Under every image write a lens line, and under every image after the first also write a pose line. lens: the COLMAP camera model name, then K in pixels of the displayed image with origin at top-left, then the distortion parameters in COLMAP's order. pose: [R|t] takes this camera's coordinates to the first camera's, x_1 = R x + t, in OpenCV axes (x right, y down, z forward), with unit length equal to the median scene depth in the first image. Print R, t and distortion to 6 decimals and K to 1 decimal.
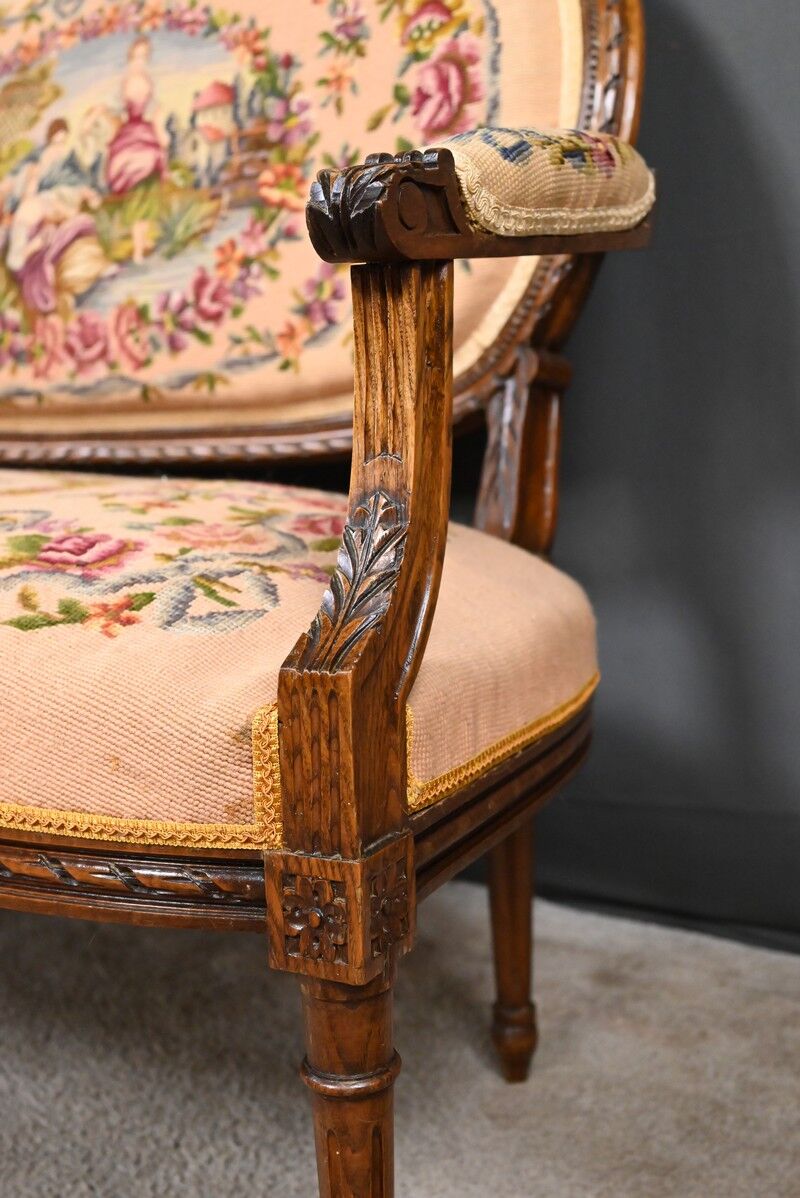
lens RADIAL K [[1370.5, 0, 395.2], [0, 1370.5, 599.7], [0, 0, 1]] dist [0.004111, 0.000000]
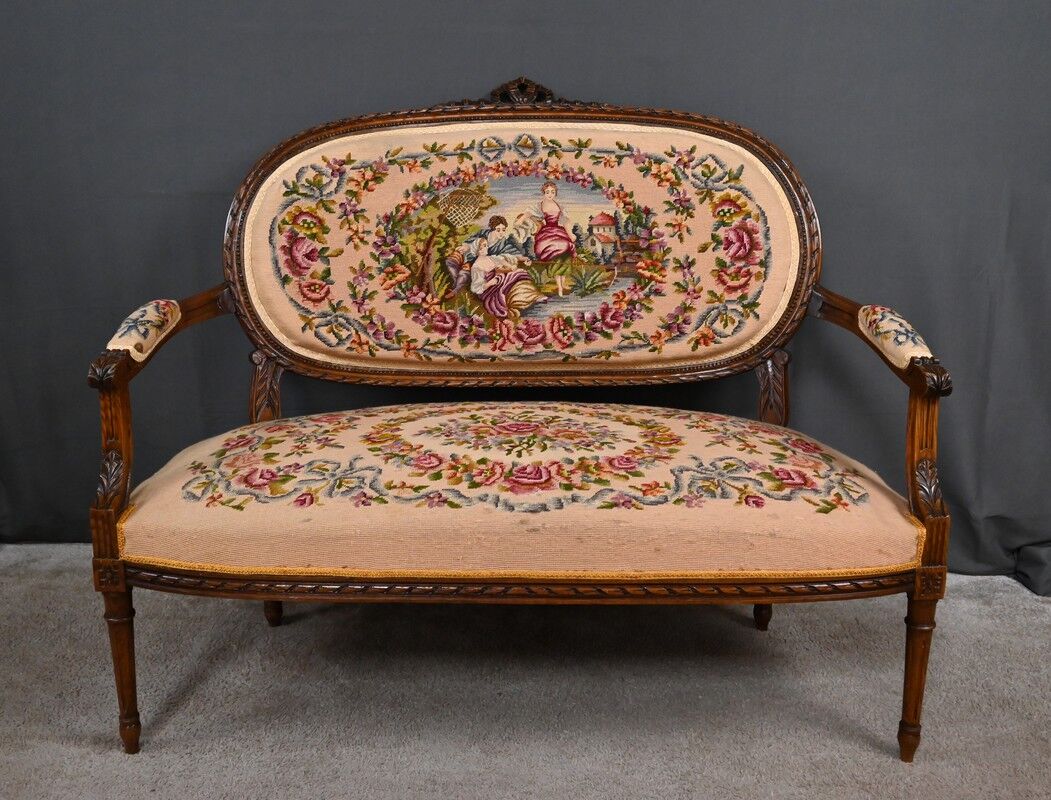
lens RADIAL K [[1096.2, 0, 514.8], [0, 1096.2, 398.0], [0, 0, 1]] dist [-0.000651, 0.000000]
pose [[0.843064, -0.120917, 0.524044, -1.229251], [0.054809, 0.988642, 0.139942, -0.358759], [-0.535013, -0.089258, 0.840116, -0.393172]]
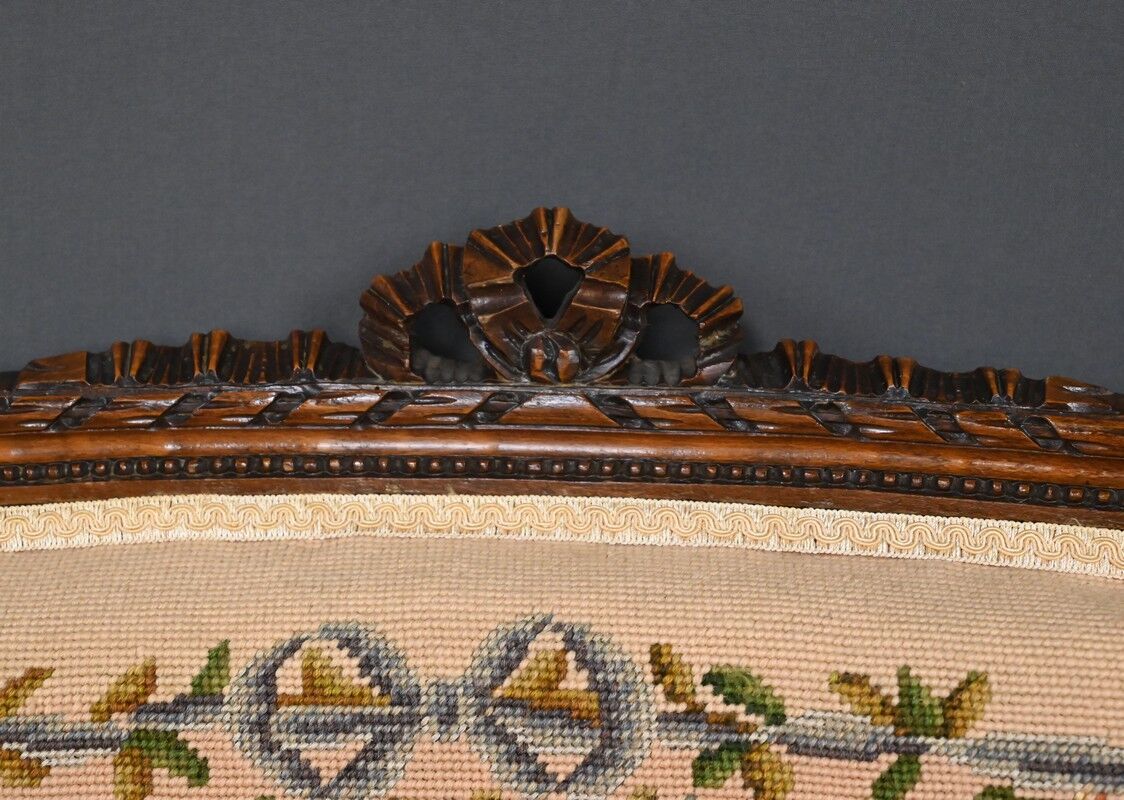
lens RADIAL K [[1944.8, 0, 555.4], [0, 1944.8, 402.7], [0, 0, 1]] dist [-0.008232, 0.000000]
pose [[0.886343, -0.128389, 0.444873, -0.432621], [0.049269, 0.981485, 0.185092, -0.677600], [-0.460400, -0.142136, 0.876258, 0.720826]]
